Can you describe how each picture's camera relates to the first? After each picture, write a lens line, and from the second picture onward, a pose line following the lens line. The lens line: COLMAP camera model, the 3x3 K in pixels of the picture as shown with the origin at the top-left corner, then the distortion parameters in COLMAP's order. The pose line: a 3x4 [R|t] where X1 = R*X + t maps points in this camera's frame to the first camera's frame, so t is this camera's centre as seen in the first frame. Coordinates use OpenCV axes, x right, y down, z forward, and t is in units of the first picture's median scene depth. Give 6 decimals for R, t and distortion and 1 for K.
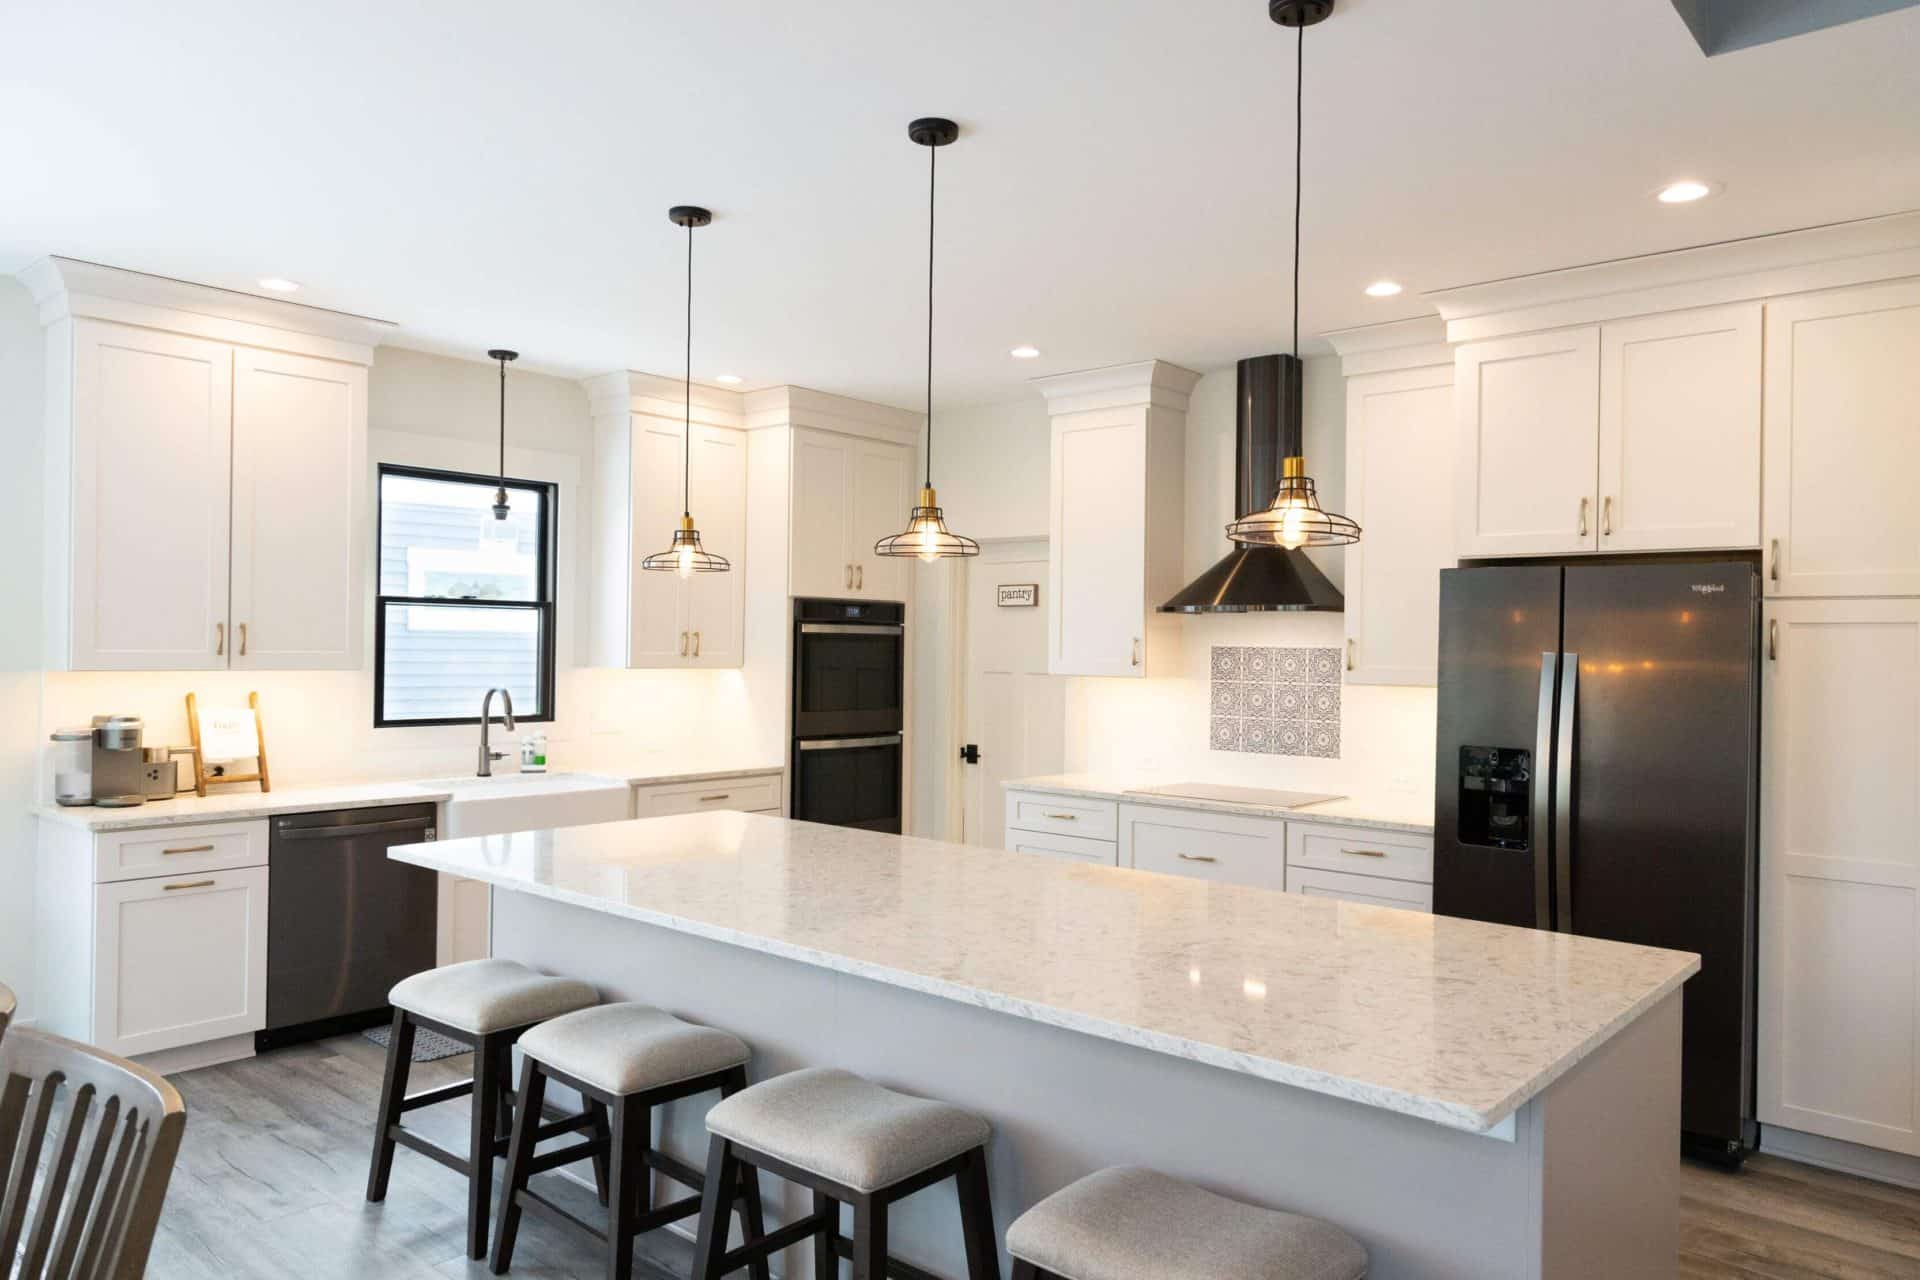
lens RADIAL K [[1293.1, 0, 967.7], [0, 1293.1, 641.3], [0, 0, 1]] dist [0.003521, 0.001861]
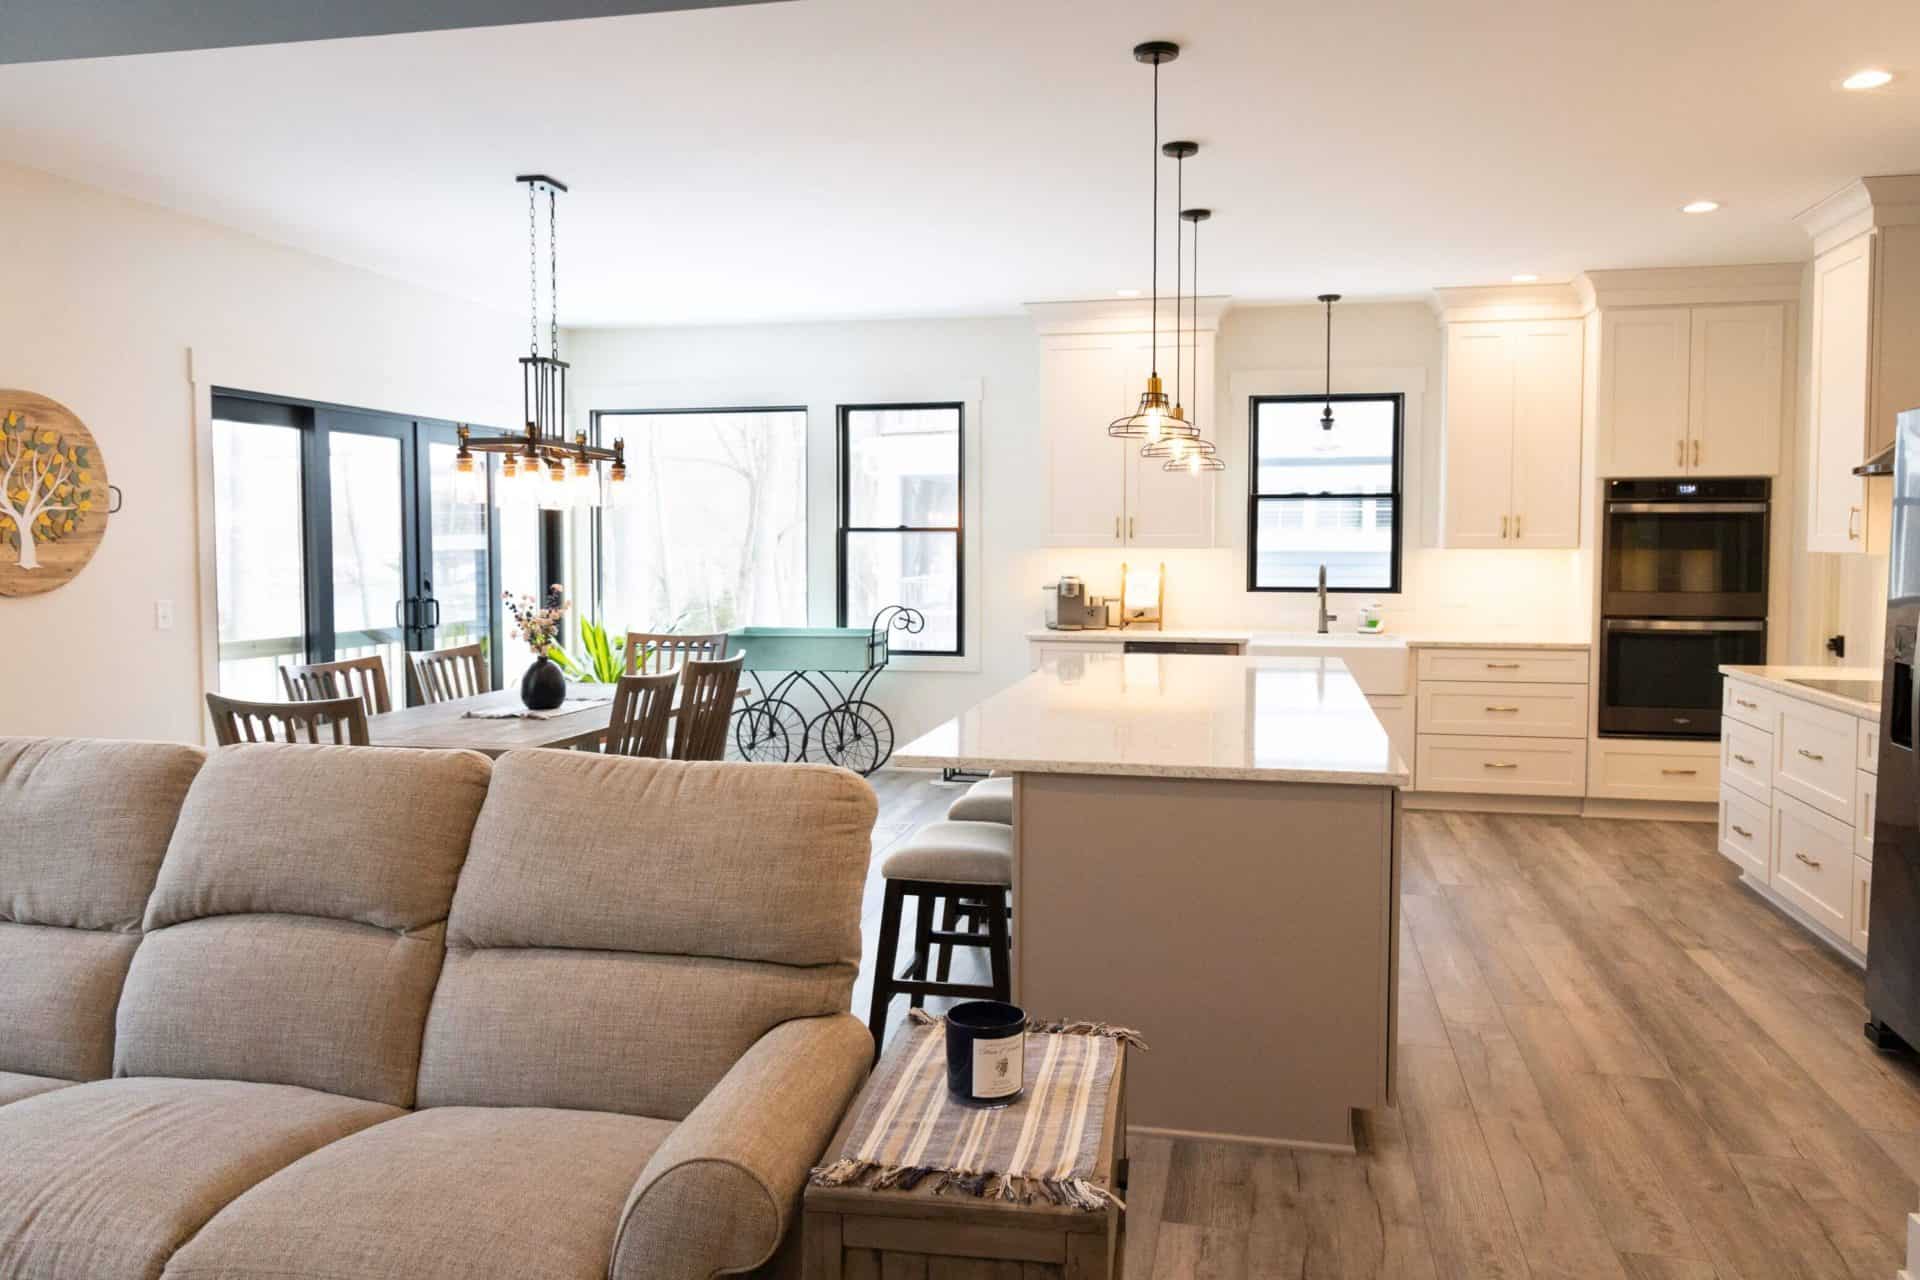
lens RADIAL K [[1385.8, 0, 969.0], [0, 1385.8, 601.4], [0, 0, 1]] dist [0.002499, 0.000275]
pose [[0.482058, 0.027352, -0.875712, 0.673610], [0.009313, 0.999296, 0.036339, 0.021192], [0.876090, -0.025673, 0.481464, 0.039972]]
